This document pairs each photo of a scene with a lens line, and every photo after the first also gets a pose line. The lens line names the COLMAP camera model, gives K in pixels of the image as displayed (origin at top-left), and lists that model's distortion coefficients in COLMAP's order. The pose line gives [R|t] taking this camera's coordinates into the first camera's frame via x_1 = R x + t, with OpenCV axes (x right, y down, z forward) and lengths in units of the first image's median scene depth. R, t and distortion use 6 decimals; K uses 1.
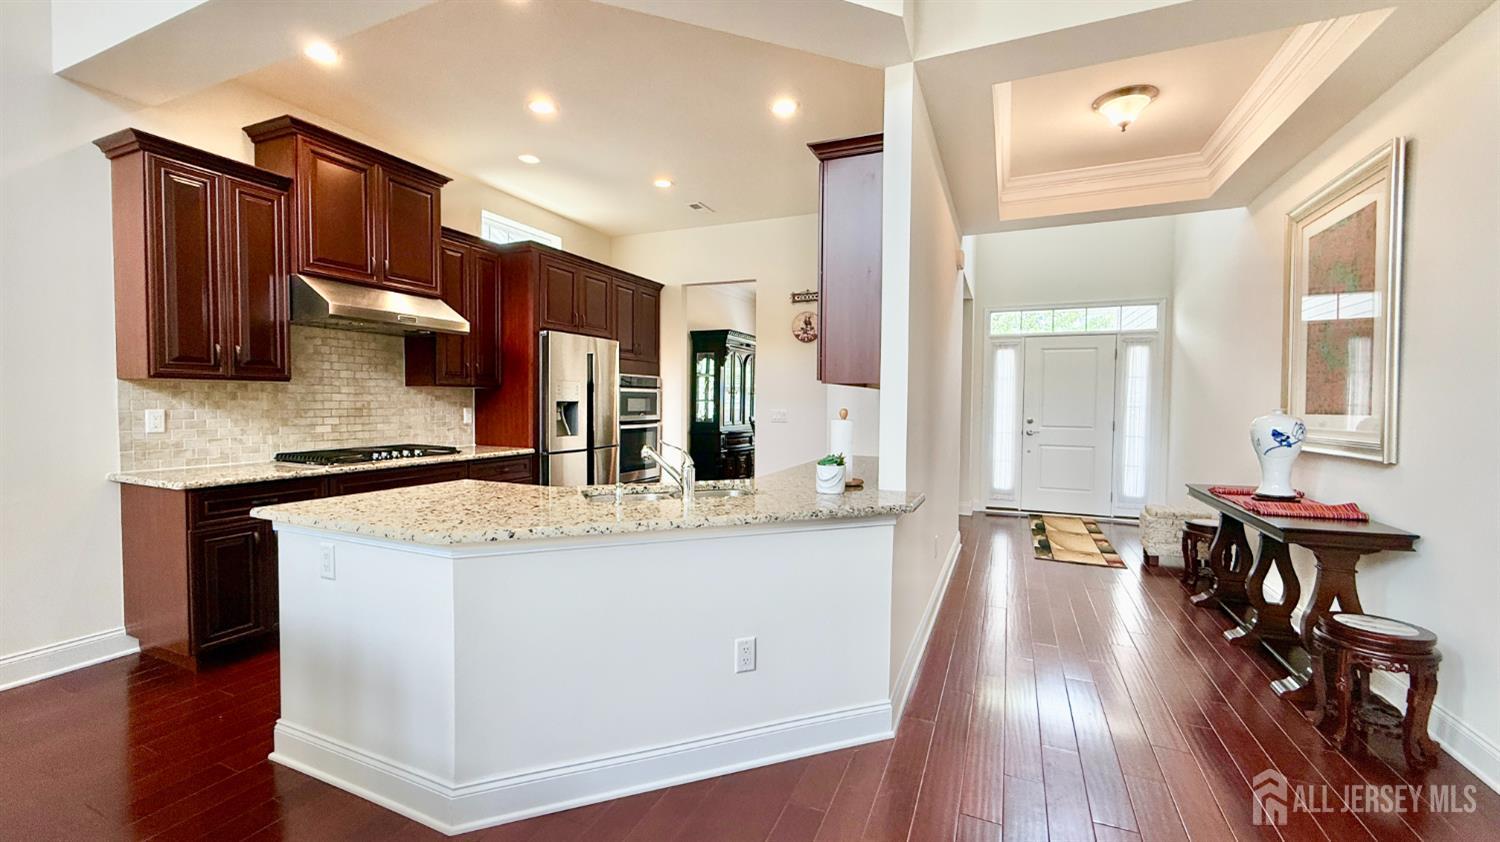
lens RADIAL K [[596.2, 0, 743.2], [0, 596.2, 422.4], [0, 0, 1]] dist [-0.001245, -0.000227]
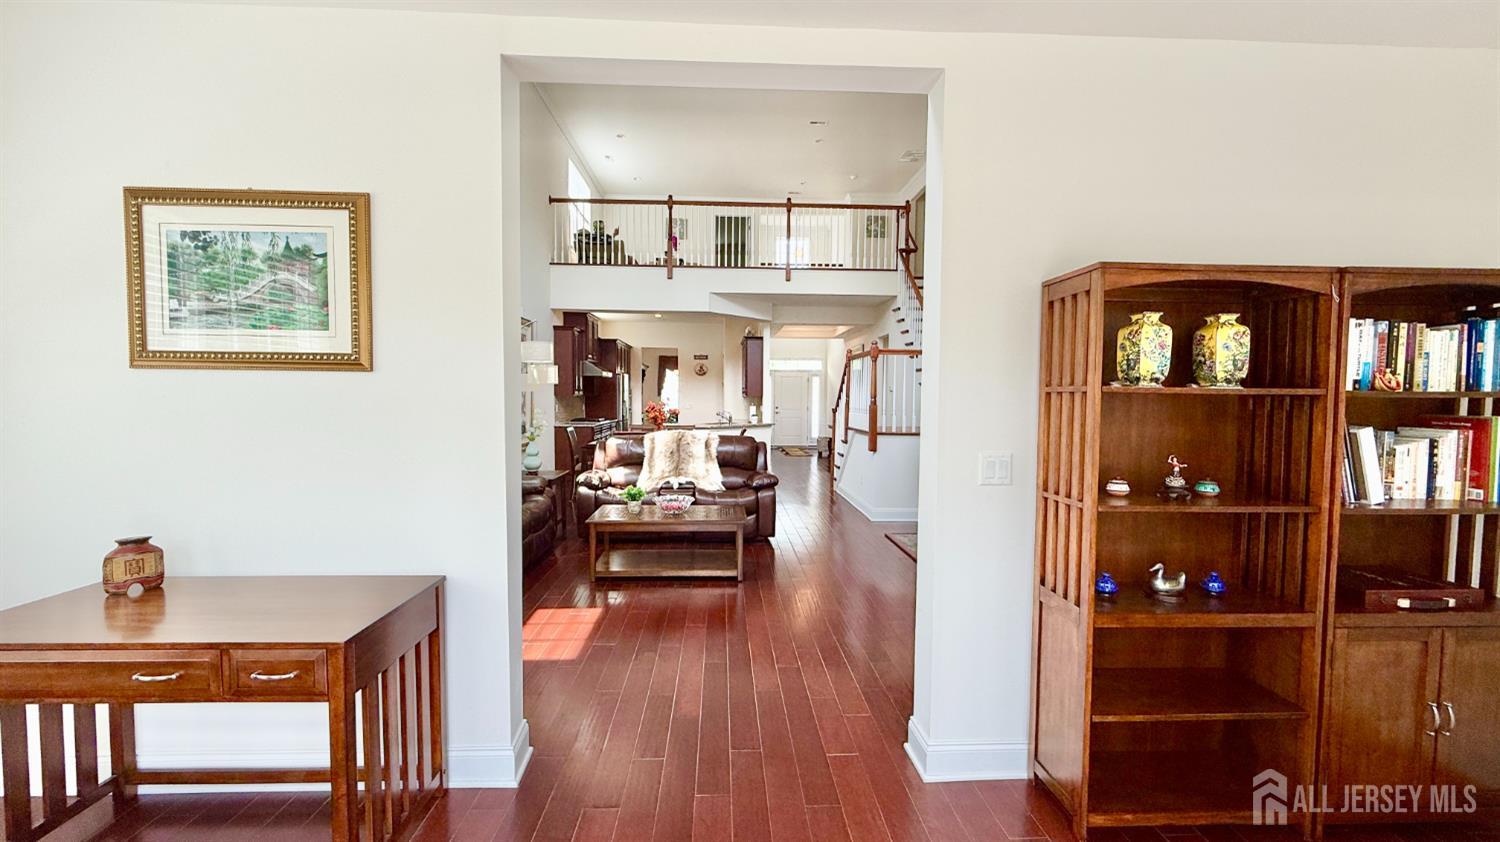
lens RADIAL K [[596.2, 0, 743.2], [0, 596.2, 422.4], [0, 0, 1]] dist [-0.001245, -0.000227]
pose [[0.896905, -0.020612, 0.441742, -1.084413], [0.013915, 0.999734, 0.018394, 0.019229], [-0.442003, -0.010351, 0.896954, -1.675653]]
